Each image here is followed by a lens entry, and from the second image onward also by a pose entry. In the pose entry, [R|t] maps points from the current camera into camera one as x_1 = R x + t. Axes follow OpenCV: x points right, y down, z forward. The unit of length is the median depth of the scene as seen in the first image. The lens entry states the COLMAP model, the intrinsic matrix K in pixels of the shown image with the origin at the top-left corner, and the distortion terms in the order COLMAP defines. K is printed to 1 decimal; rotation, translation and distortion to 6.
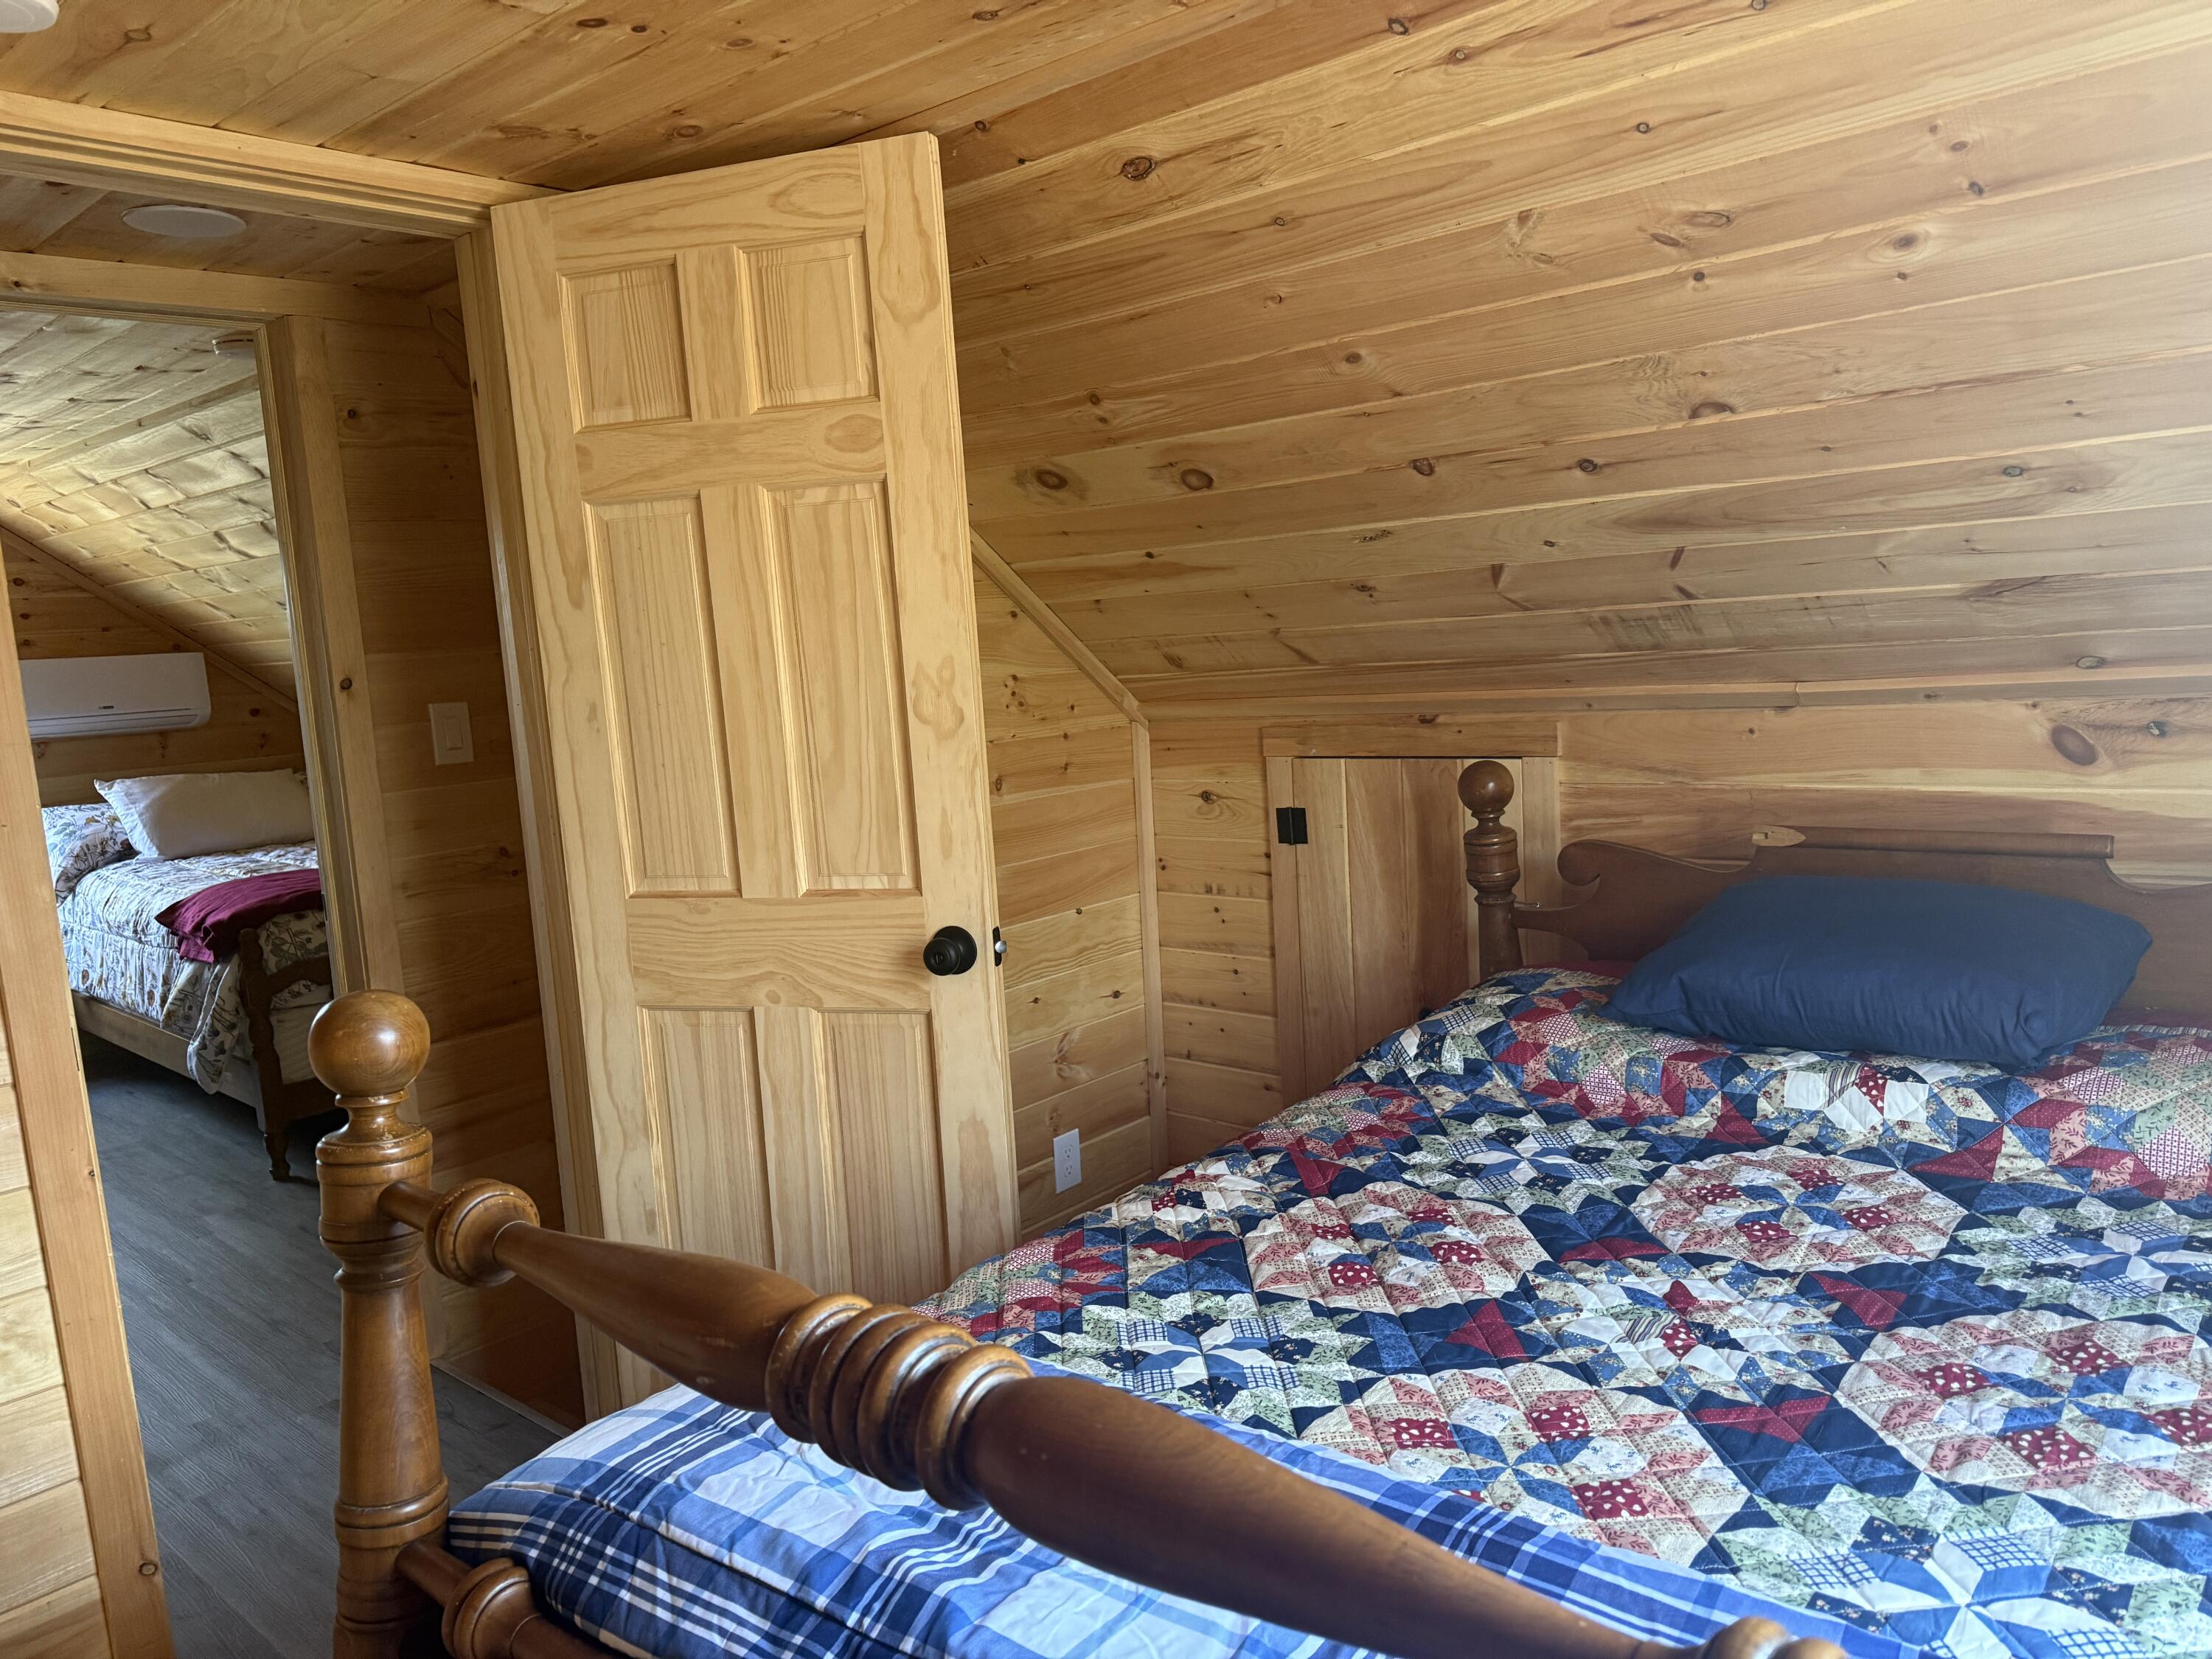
lens RADIAL K [[1560.4, 0, 1106.3], [0, 1560.4, 836.0], [0, 0, 1]] dist [0.041735, -0.042912]
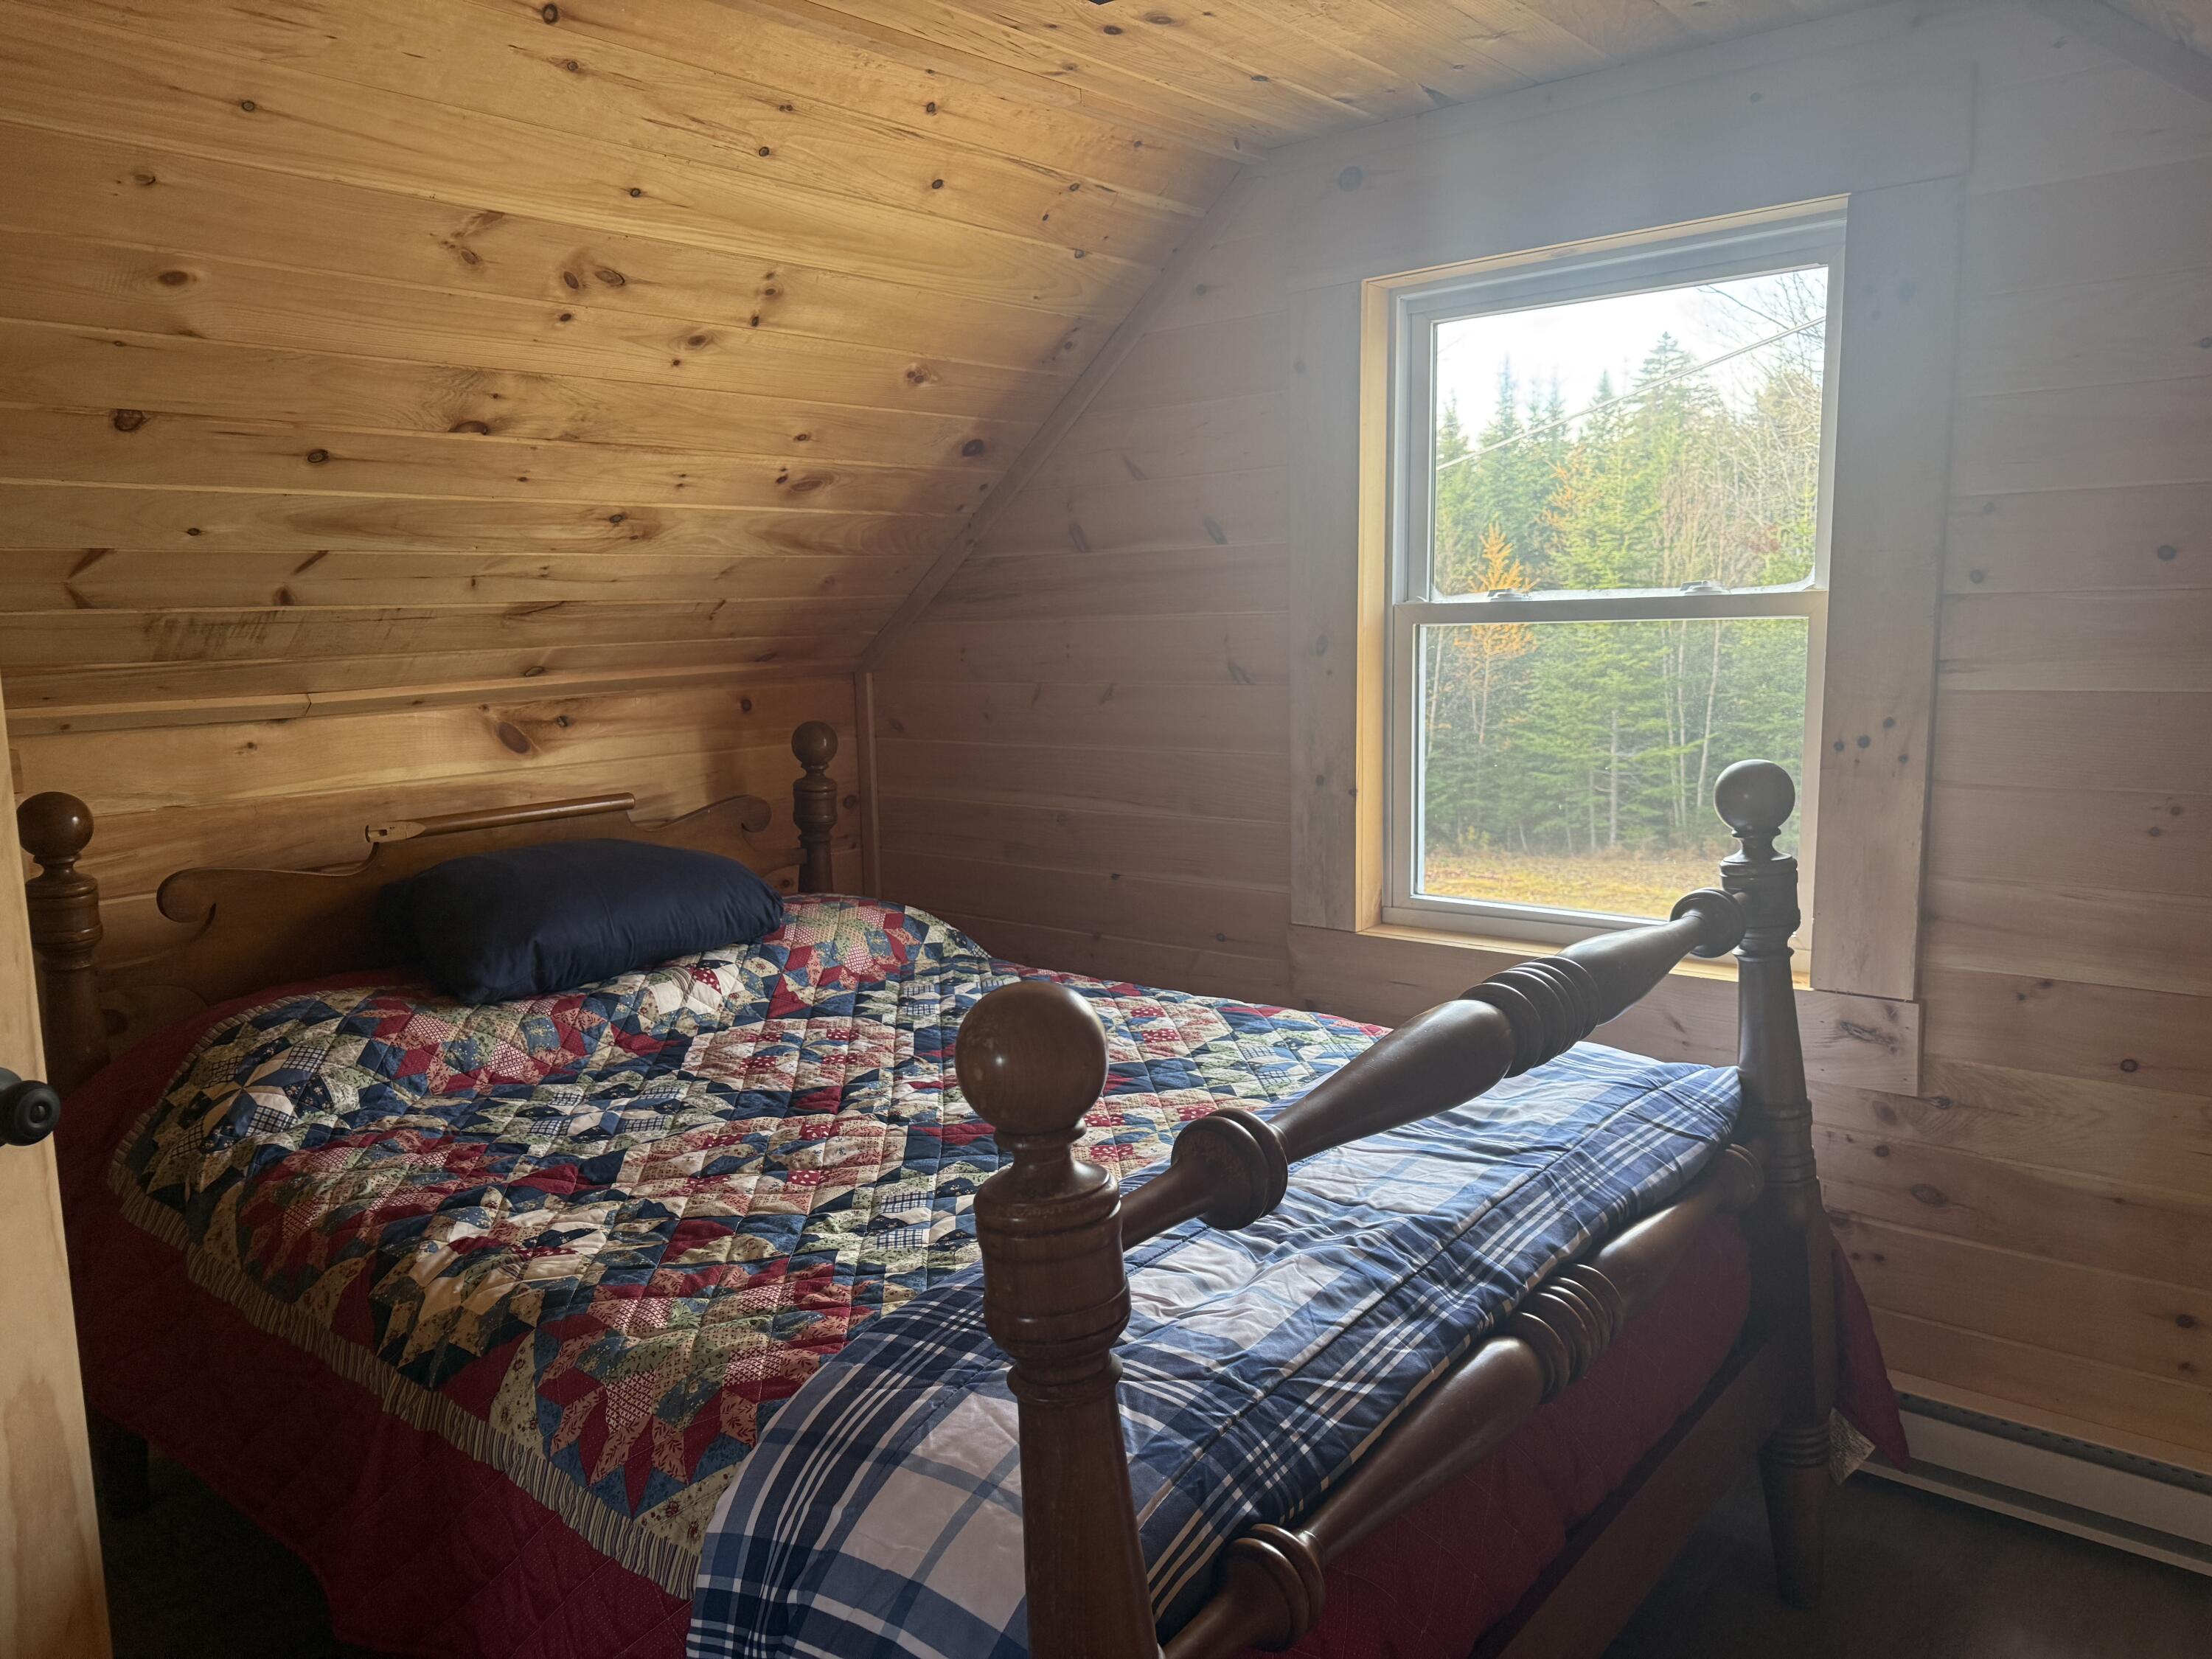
lens RADIAL K [[1560.4, 0, 1106.3], [0, 1560.4, 836.0], [0, 0, 1]] dist [0.041735, -0.042912]
pose [[-0.024954, -0.080786, 0.996419, -0.823822], [0.160001, 0.983558, 0.083750, -0.011695], [-0.986801, 0.161518, -0.011618, 0.683997]]
